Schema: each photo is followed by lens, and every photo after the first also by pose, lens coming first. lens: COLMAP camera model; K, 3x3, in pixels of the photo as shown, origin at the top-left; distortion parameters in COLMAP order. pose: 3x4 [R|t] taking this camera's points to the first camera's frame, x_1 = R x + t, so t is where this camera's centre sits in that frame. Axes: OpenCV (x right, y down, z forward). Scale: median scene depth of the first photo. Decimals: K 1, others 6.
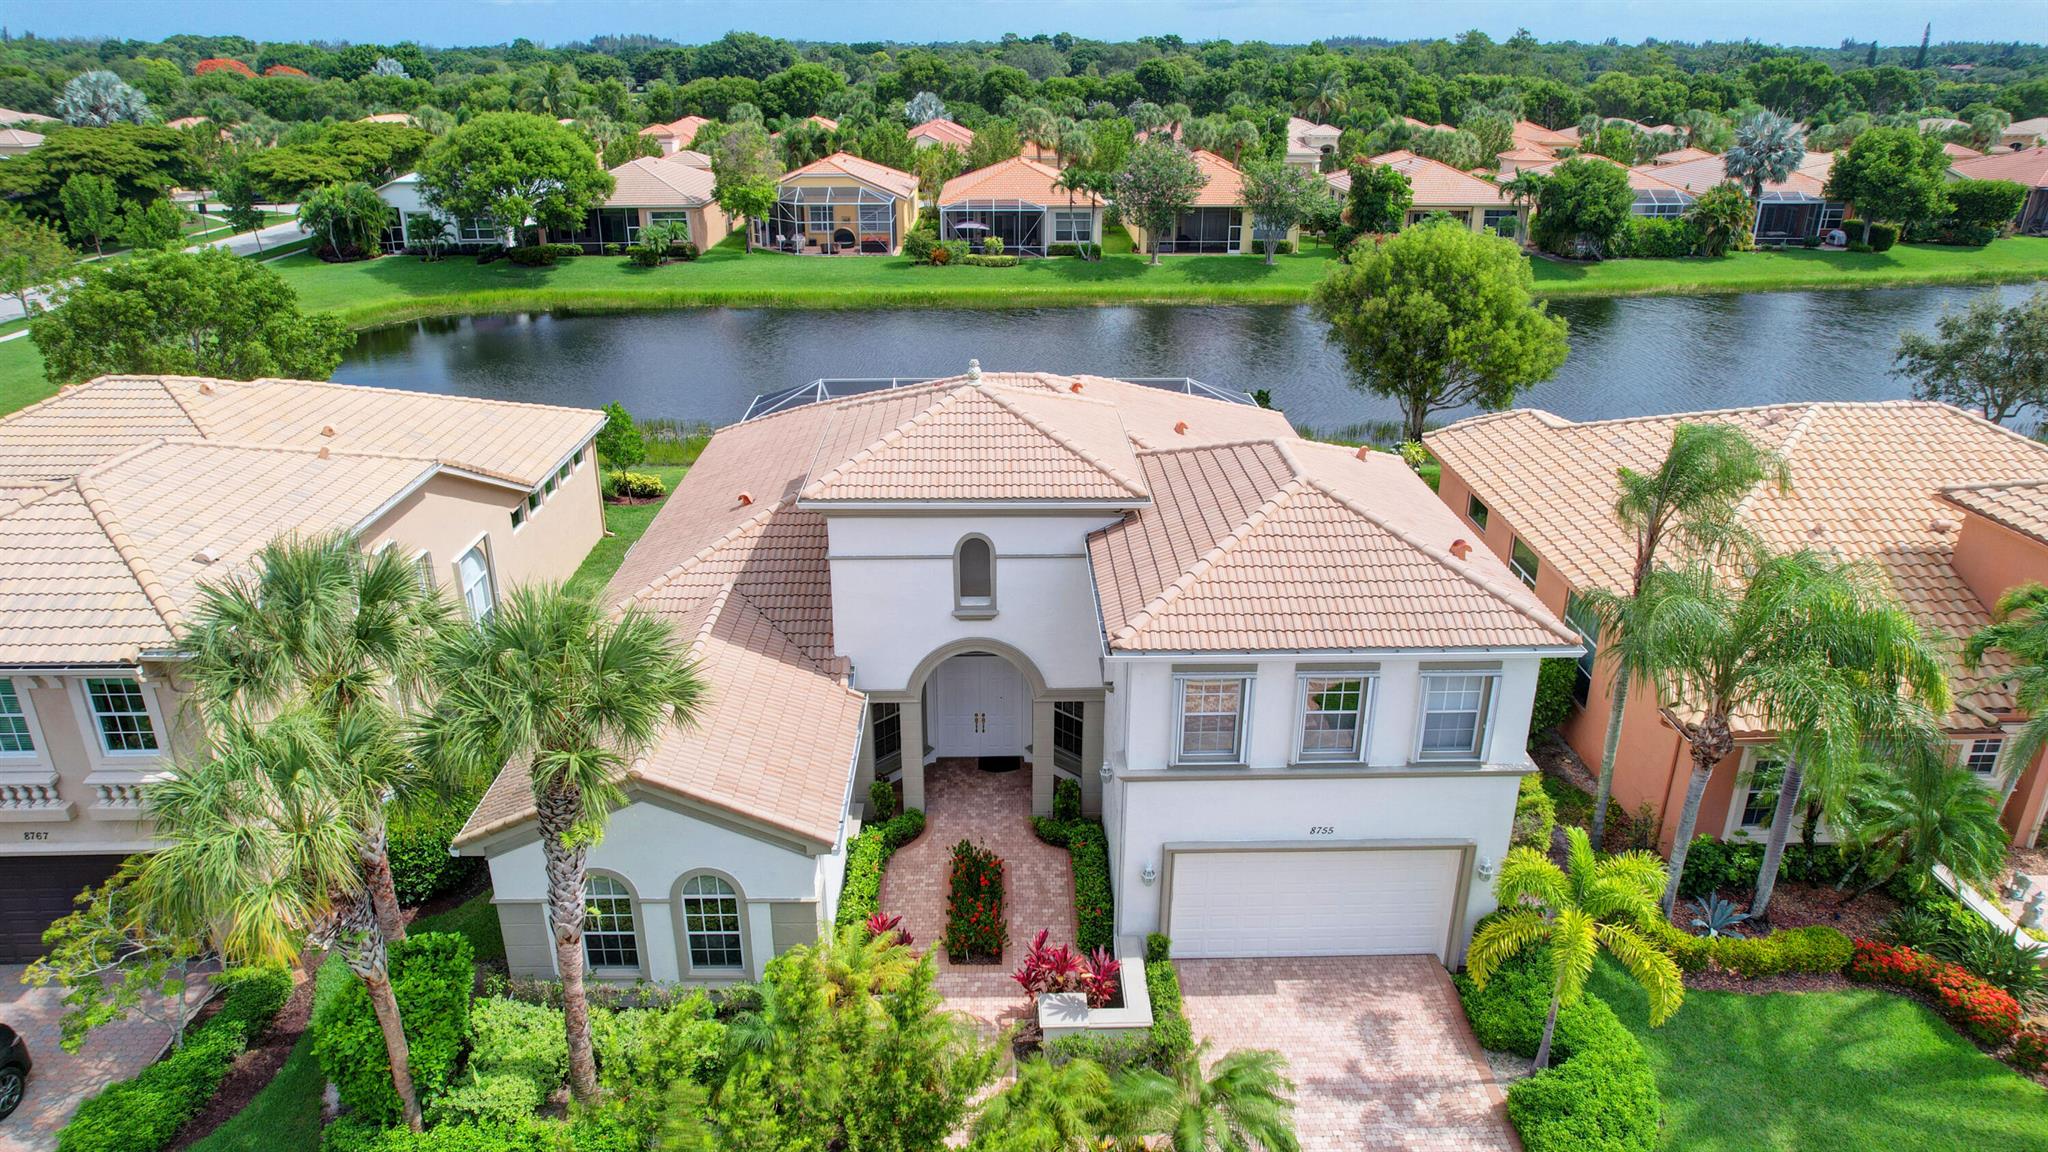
lens RADIAL K [[1317.0, 0, 1024.0], [0, 1317.0, 576.0], [0, 0, 1]] dist [-0.089020, 0.082167]
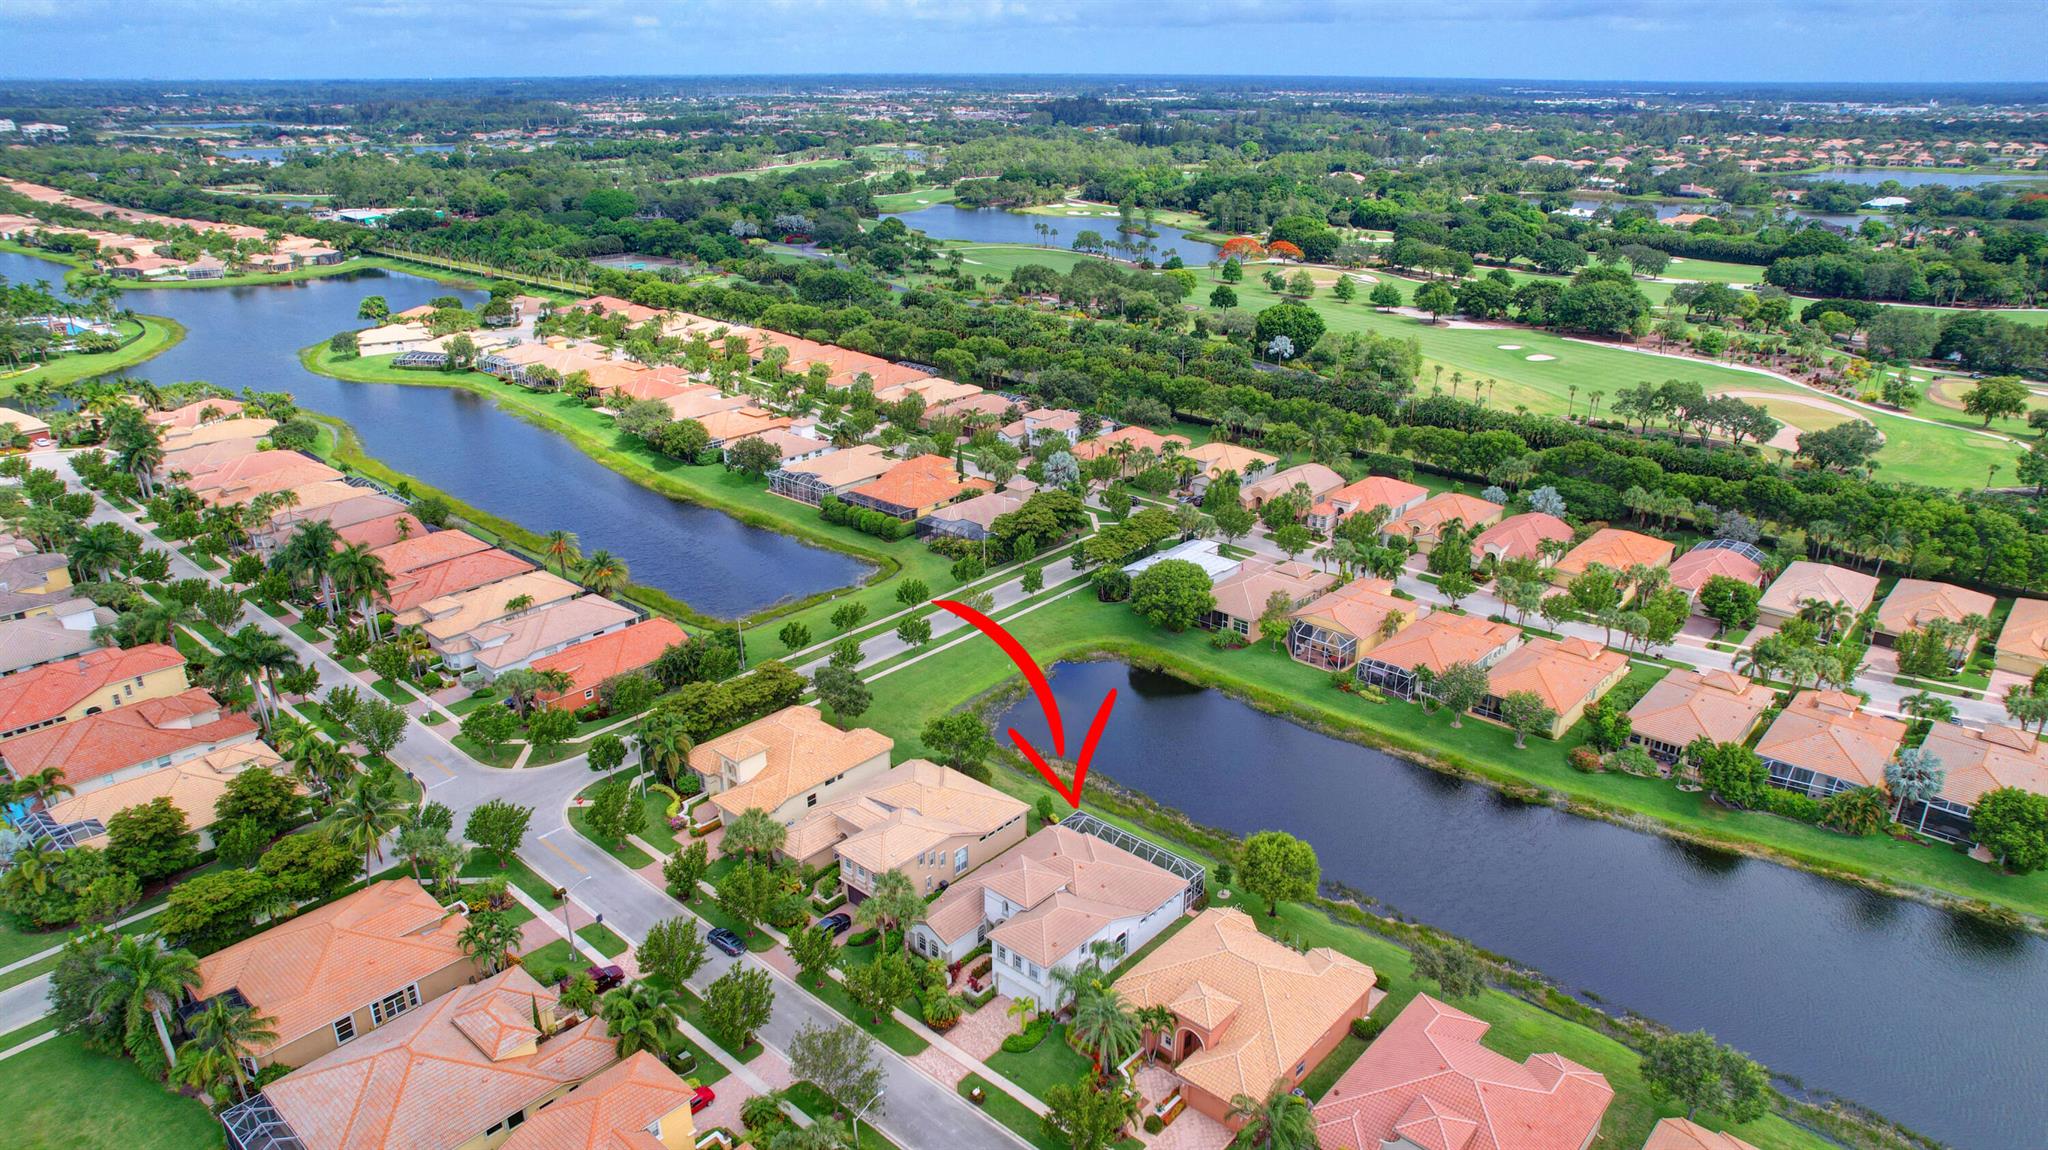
lens RADIAL K [[1302.0, 0, 1024.0], [0, 1302.0, 575.0], [0, 0, 1]] dist [-0.004341, -0.001875]
pose [[0.730751, 0.250718, -0.634935, 0.784614], [-0.258619, 0.962458, 0.082402, -0.455122], [0.631759, 0.103991, 0.768158, -0.805637]]
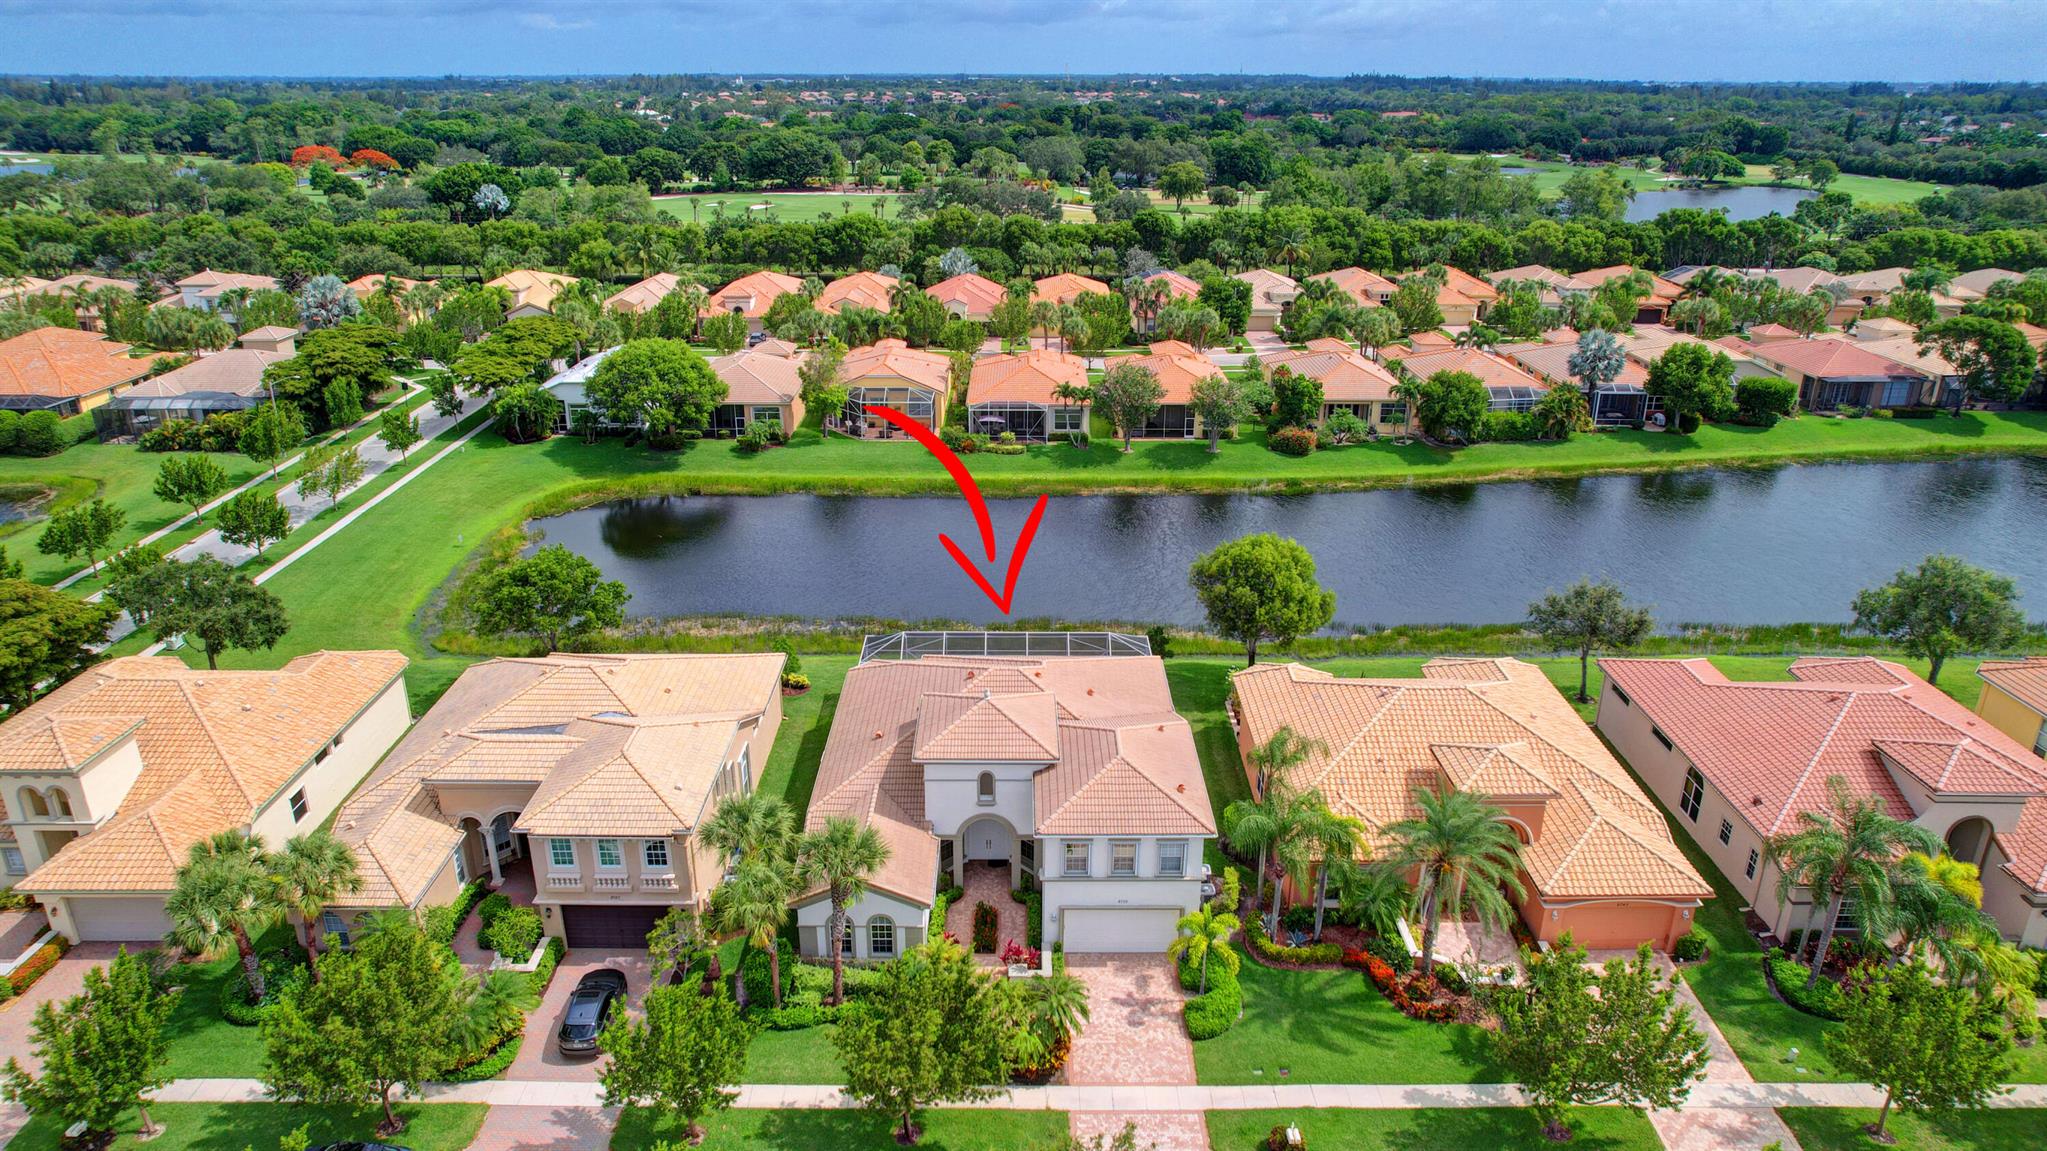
lens RADIAL K [[1316.4, 0, 1023.5], [0, 1316.4, 575.5], [0, 0, 1]] dist [-0.089020, 0.082167]
pose [[0.999818, 0.008388, -0.017116, 0.018111], [-0.008647, 0.999849, -0.015095, -0.094895], [0.016987, 0.015240, 0.999740, -0.369521]]
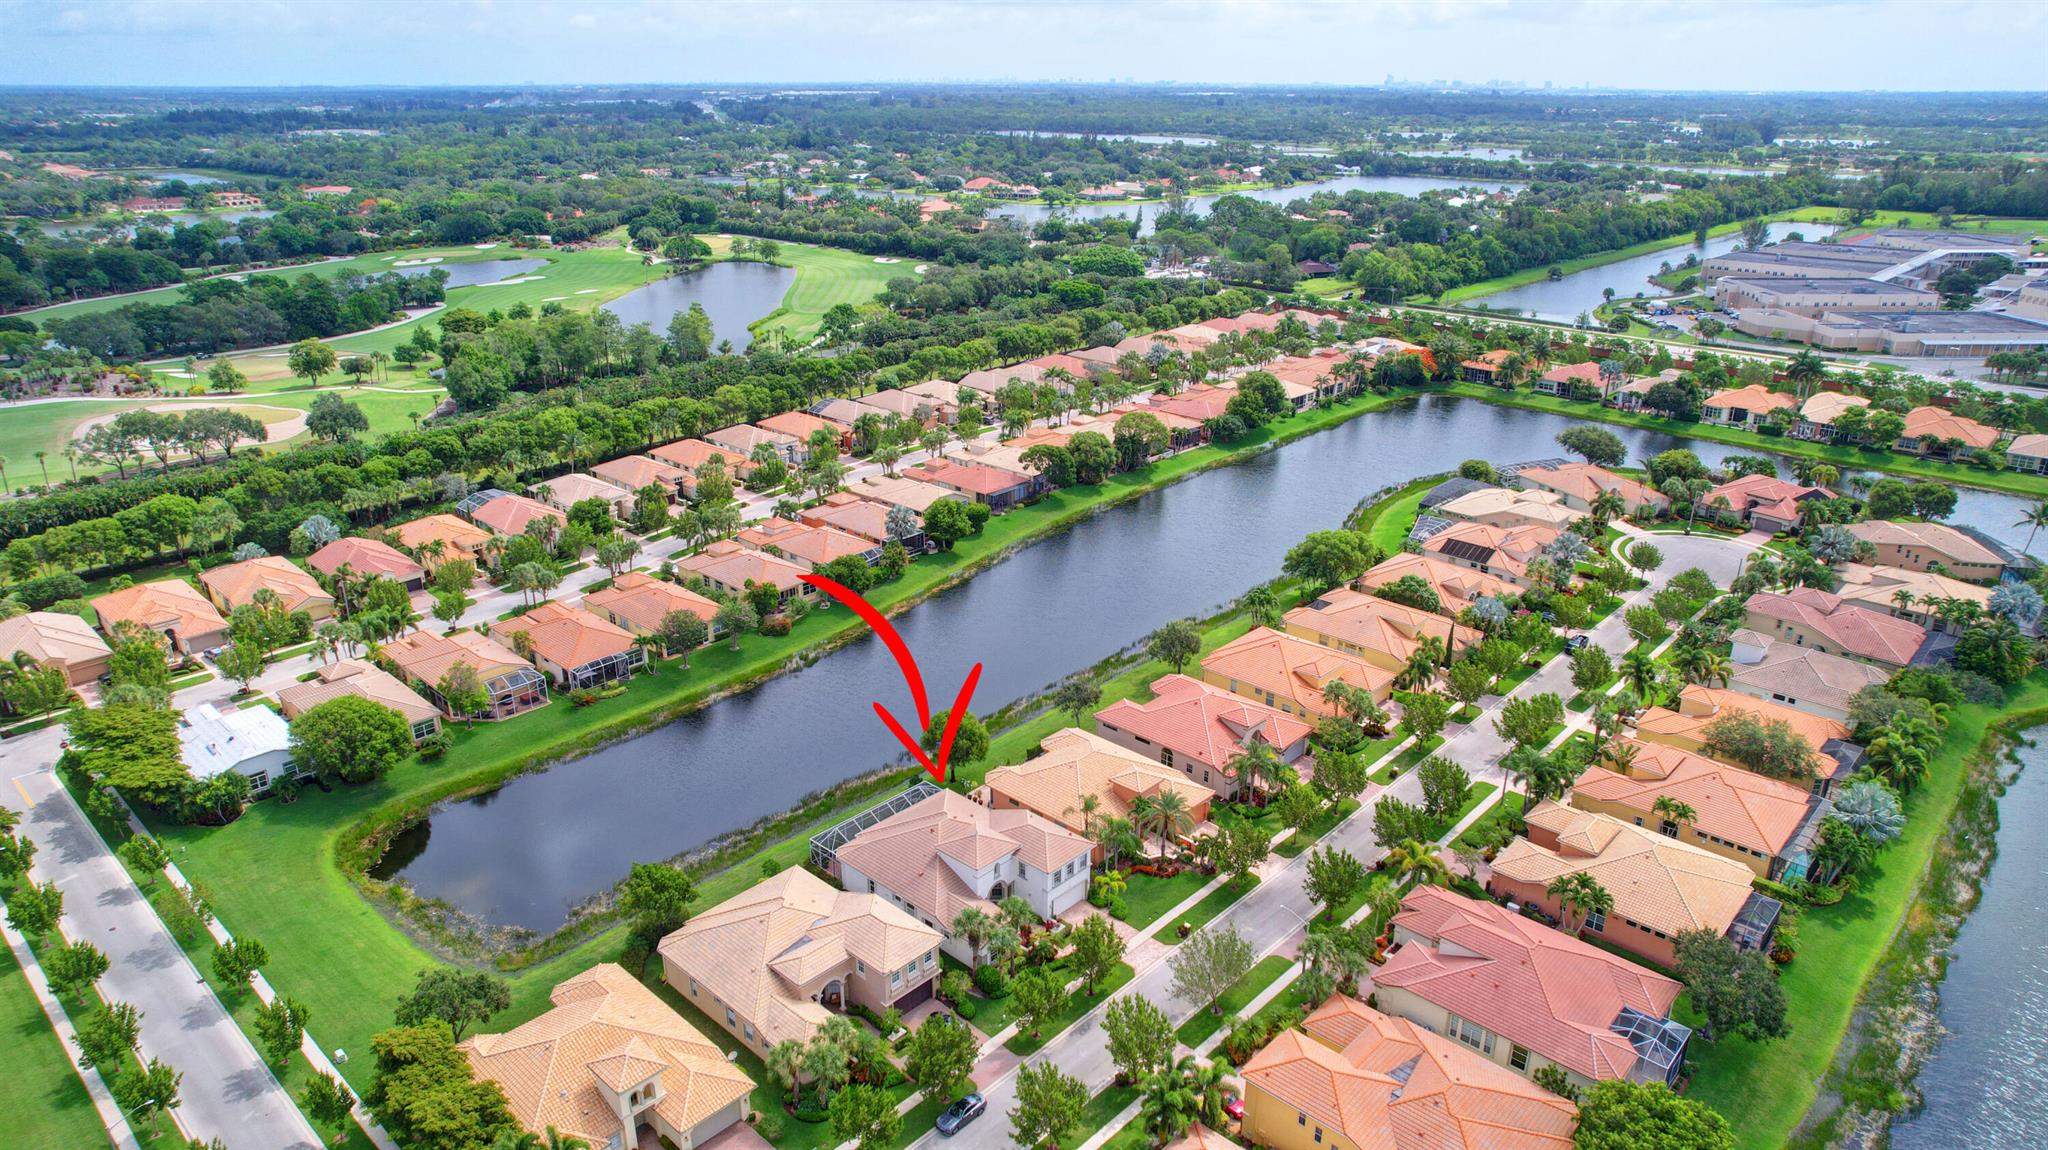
lens RADIAL K [[1302.0, 0, 1024.0], [0, 1302.0, 575.0], [0, 0, 1]] dist [-0.004341, -0.001875]
pose [[0.700369, -0.256592, 0.666066, -0.863558], [0.267726, 0.959459, 0.088102, -0.430814], [-0.661669, 0.116619, 0.740671, -0.850491]]
